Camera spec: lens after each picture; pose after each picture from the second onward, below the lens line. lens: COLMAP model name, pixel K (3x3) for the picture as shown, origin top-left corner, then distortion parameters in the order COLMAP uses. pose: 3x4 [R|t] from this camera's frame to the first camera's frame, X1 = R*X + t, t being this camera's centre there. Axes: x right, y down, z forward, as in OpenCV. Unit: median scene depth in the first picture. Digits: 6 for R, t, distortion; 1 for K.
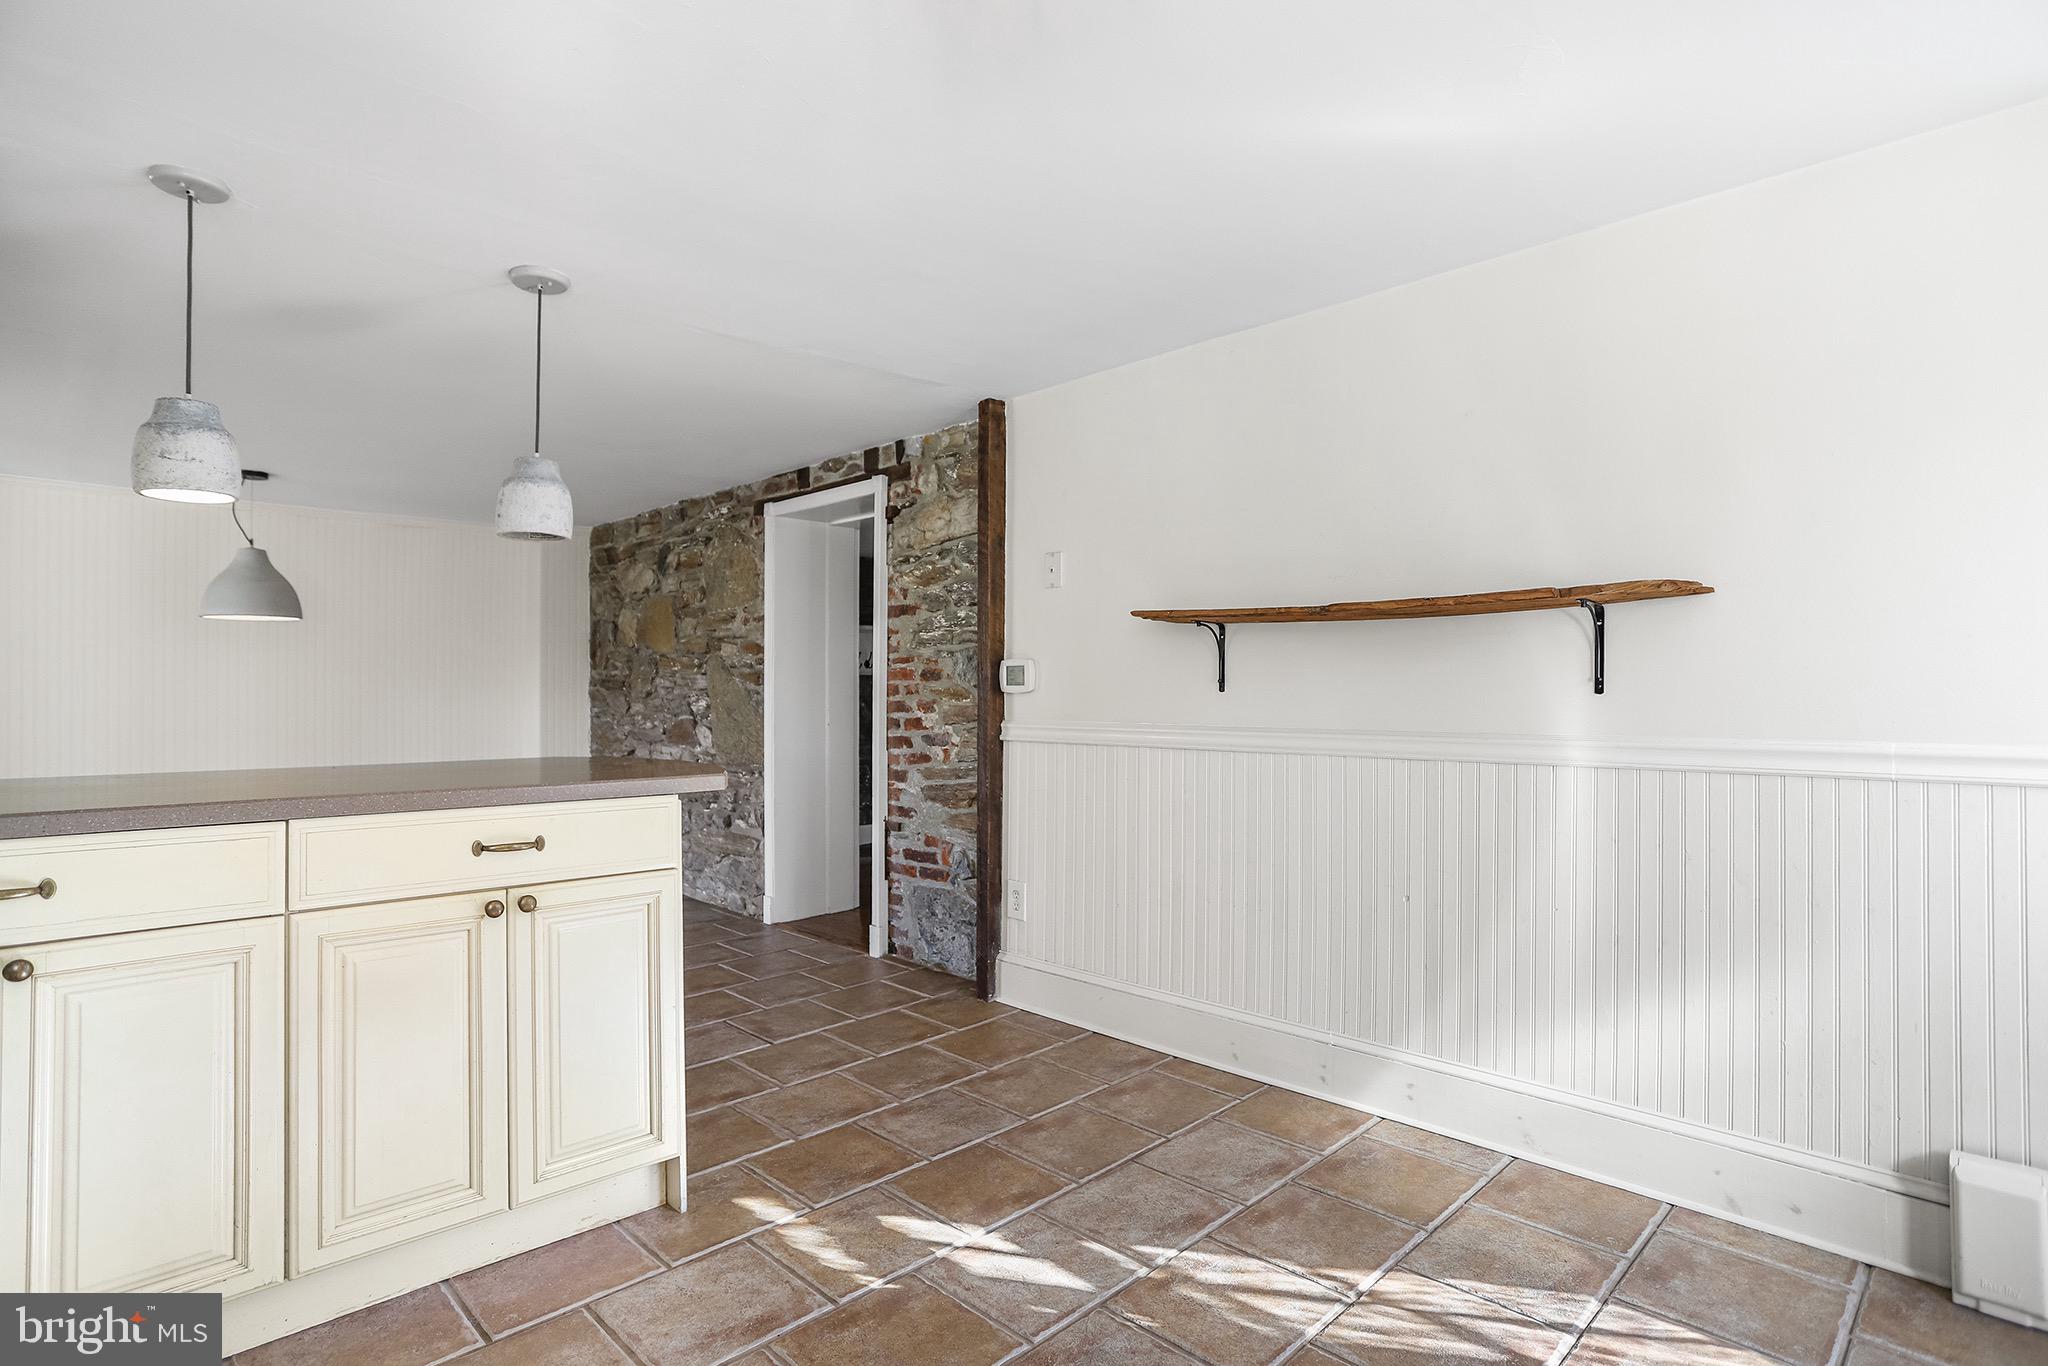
lens RADIAL K [[1024.4, 0, 1023.6], [0, 1024.4, 681.0], [0, 0, 1]] dist [-0.033614, 0.011808]
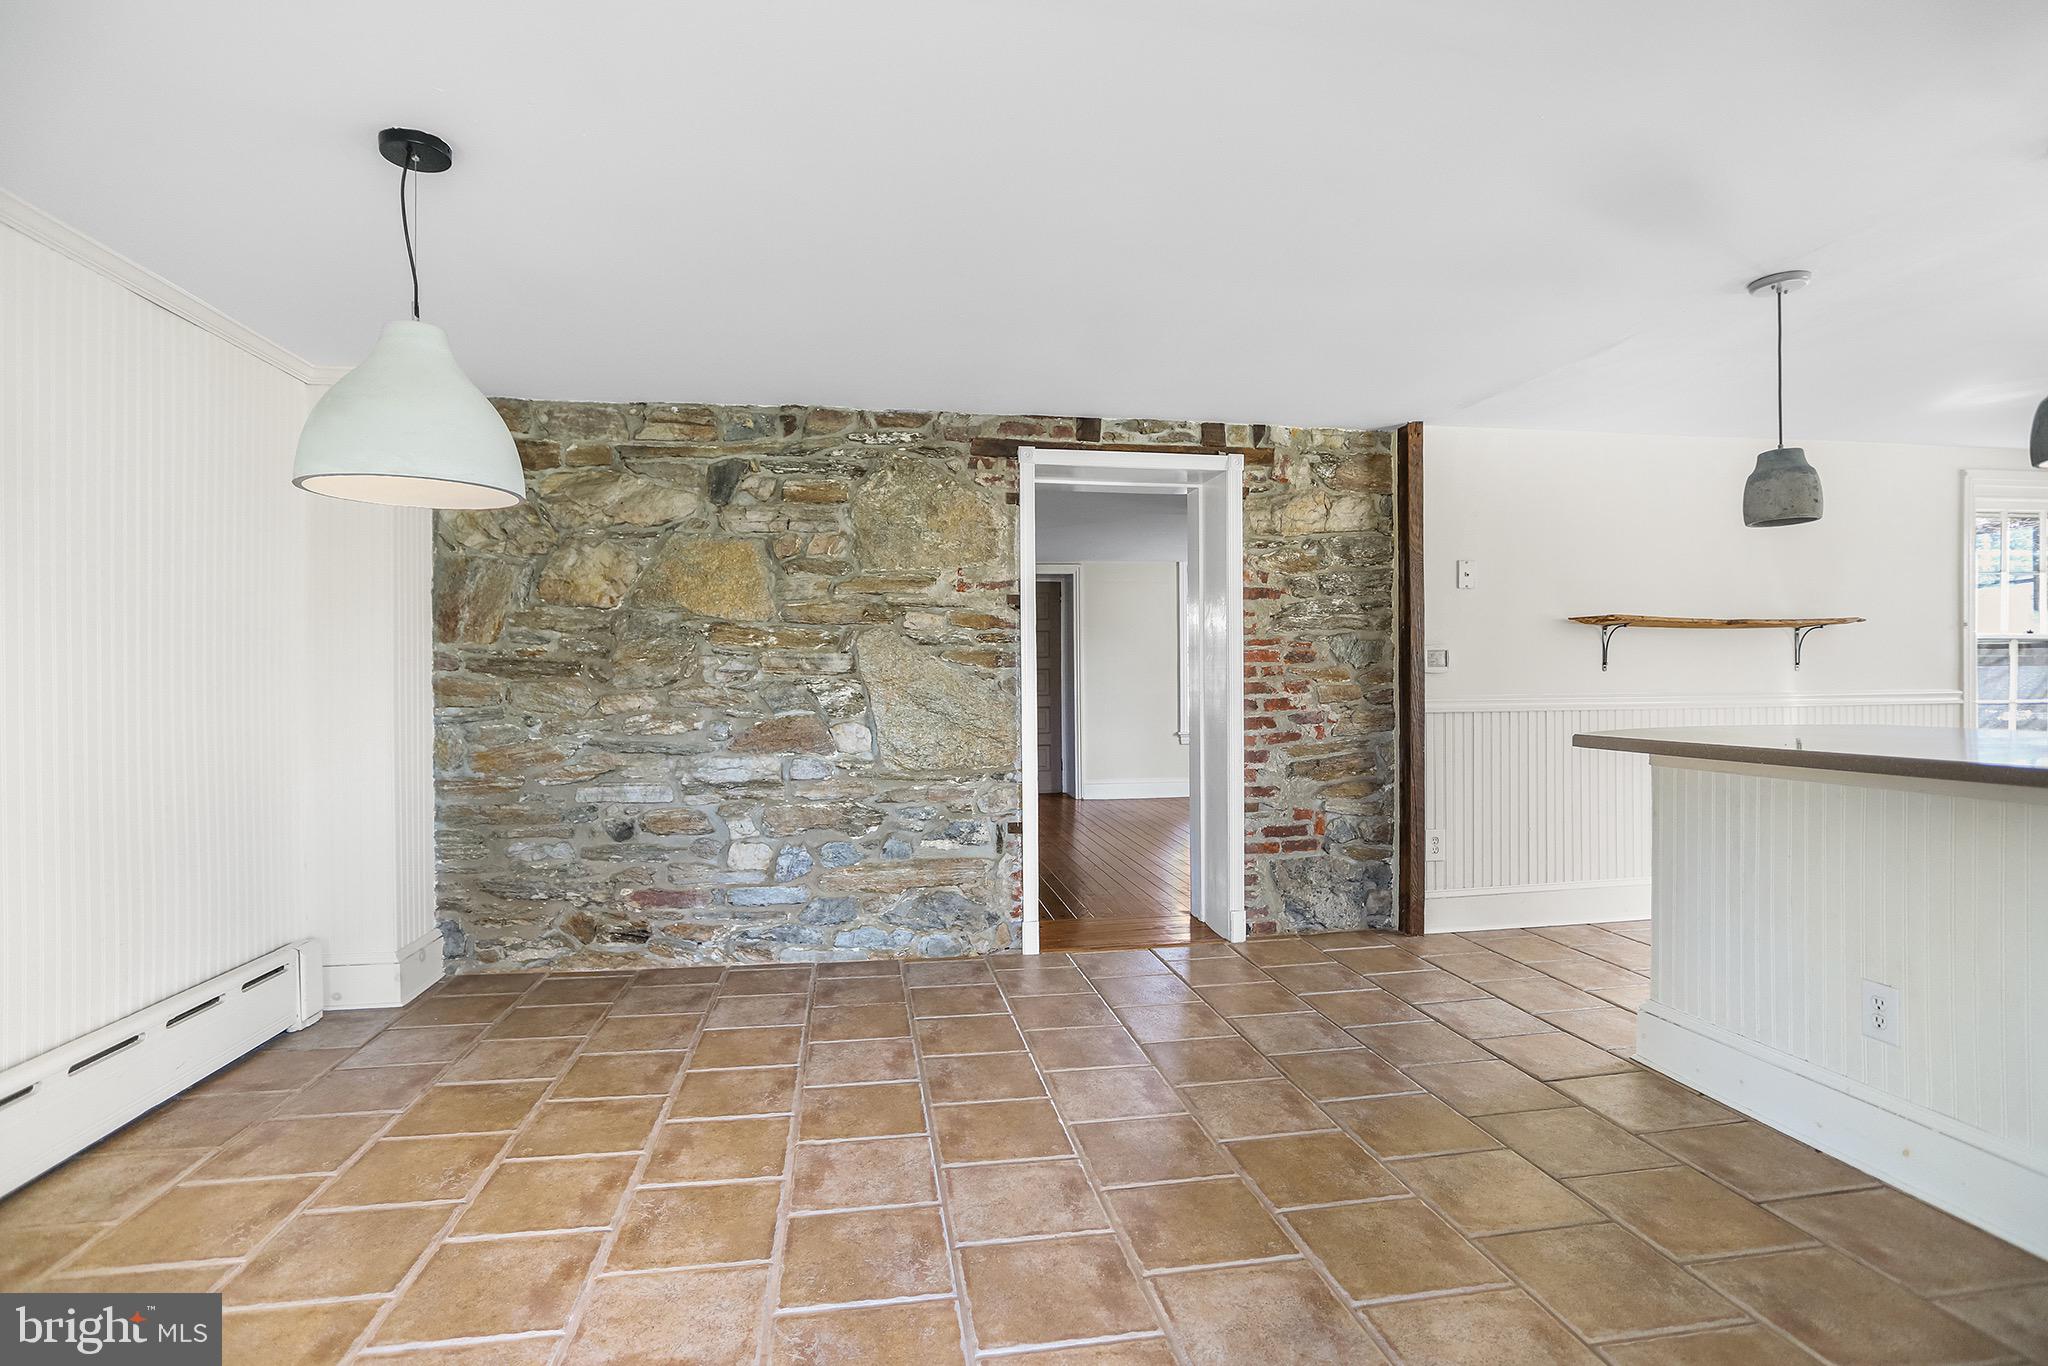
lens RADIAL K [[1024.4, 0, 1030.8], [0, 1024.4, 684.5], [0, 0, 1]] dist [-0.033614, 0.011808]
pose [[0.566028, -0.006523, 0.824360, -1.106153], [-0.000019, 0.999969, 0.007926, 0.013785], [-0.824386, -0.004502, 0.566010, 0.626918]]
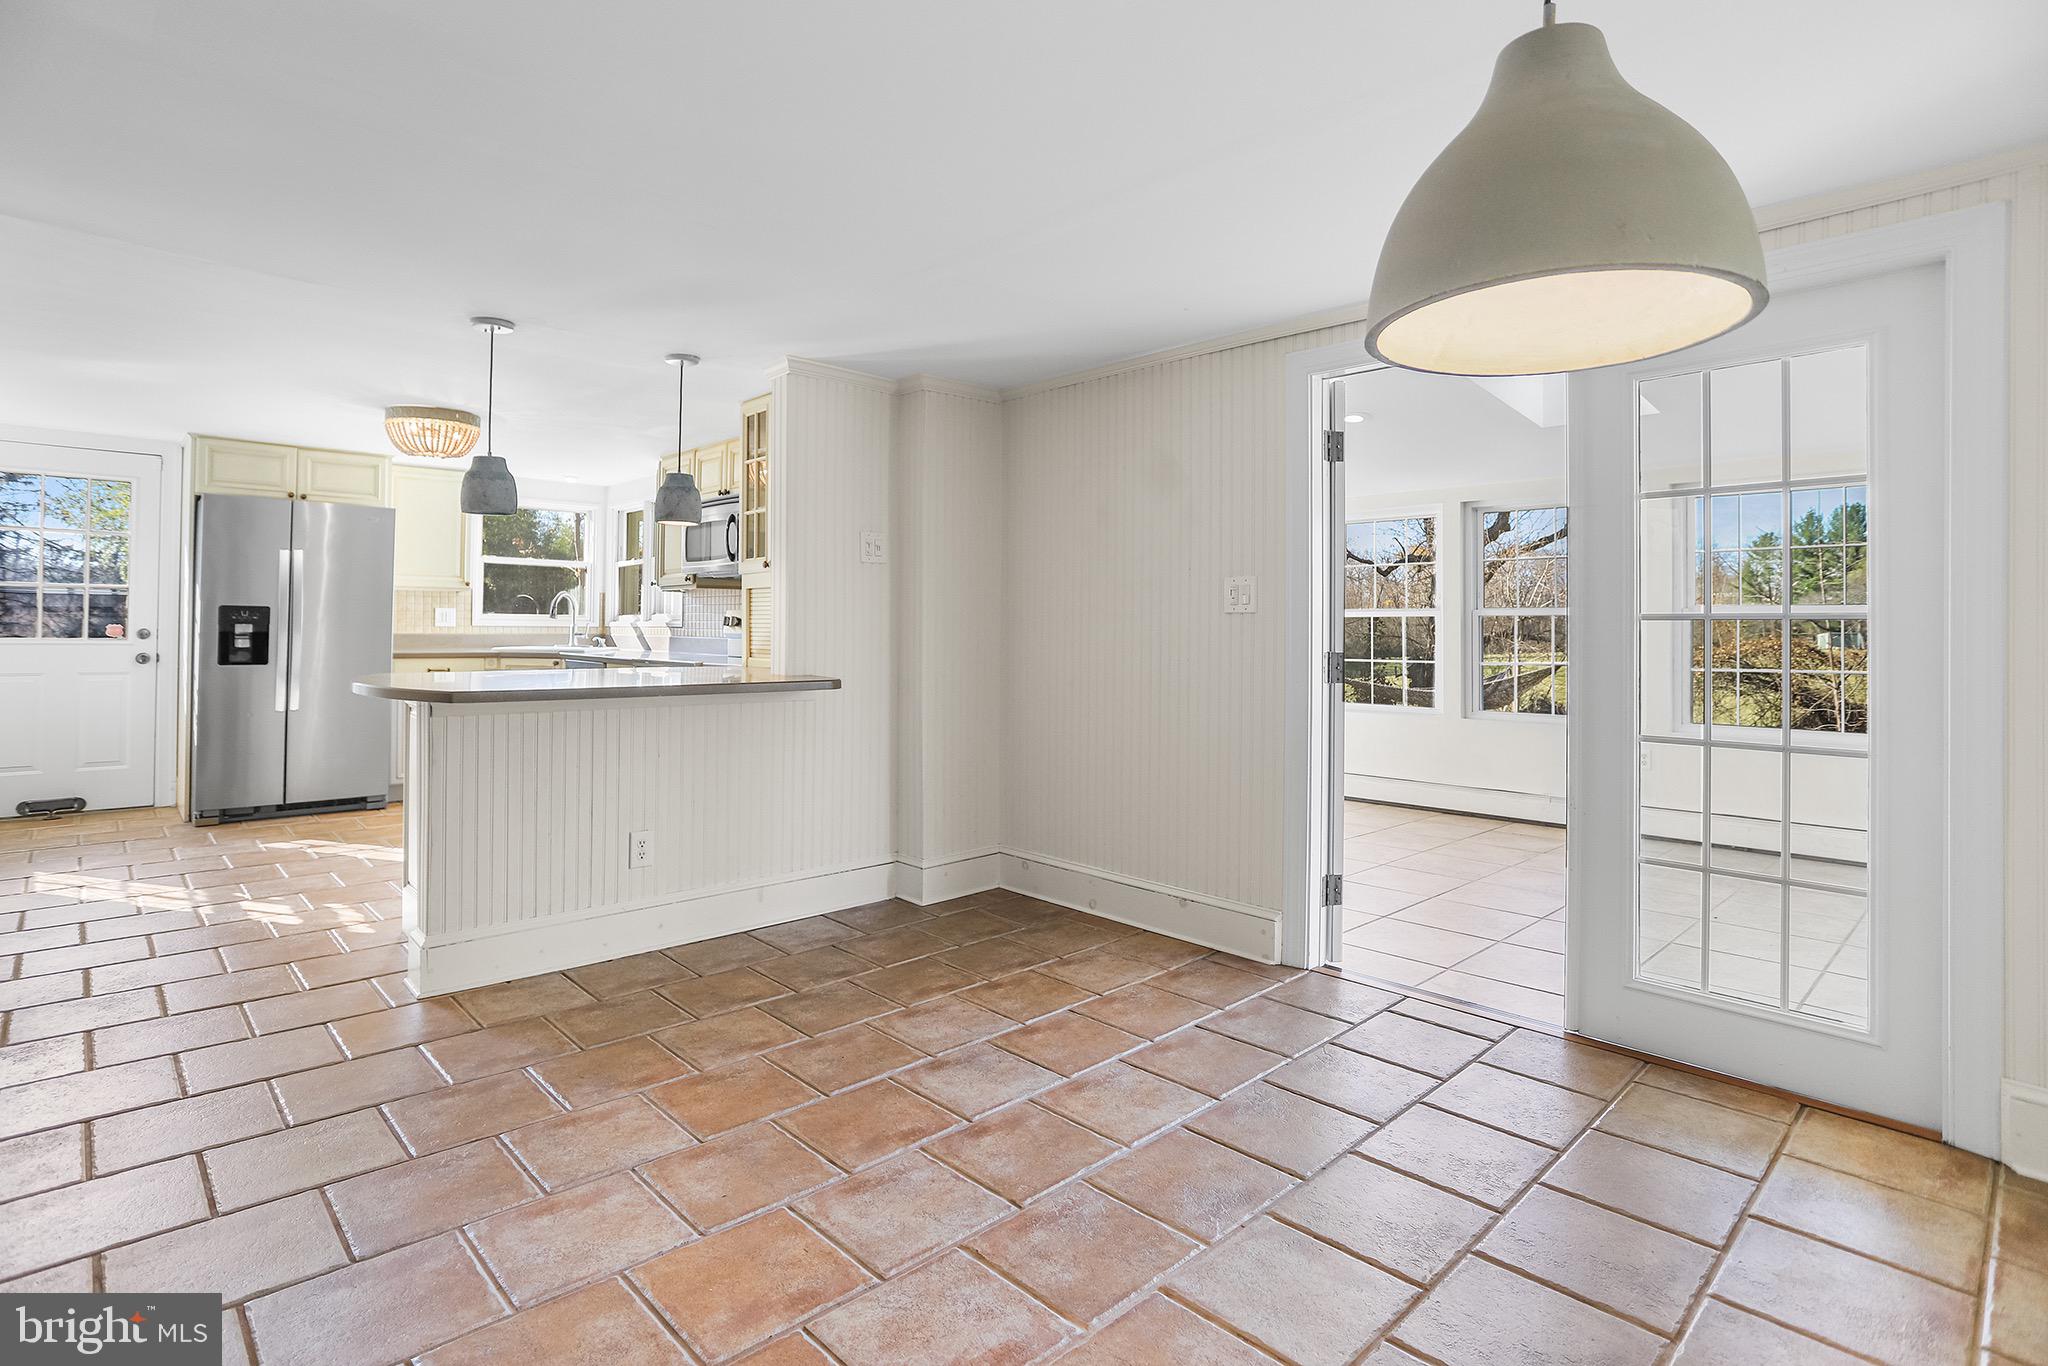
lens RADIAL K [[1024.4, 0, 1028.1], [0, 1024.4, 617.7], [0, 0, 1]] dist [-0.033614, 0.011808]
pose [[-0.999948, -0.009700, 0.003142, -0.690301], [-0.009761, 0.999755, -0.019888, 0.012147], [-0.002948, -0.019917, -0.999797, 1.511883]]
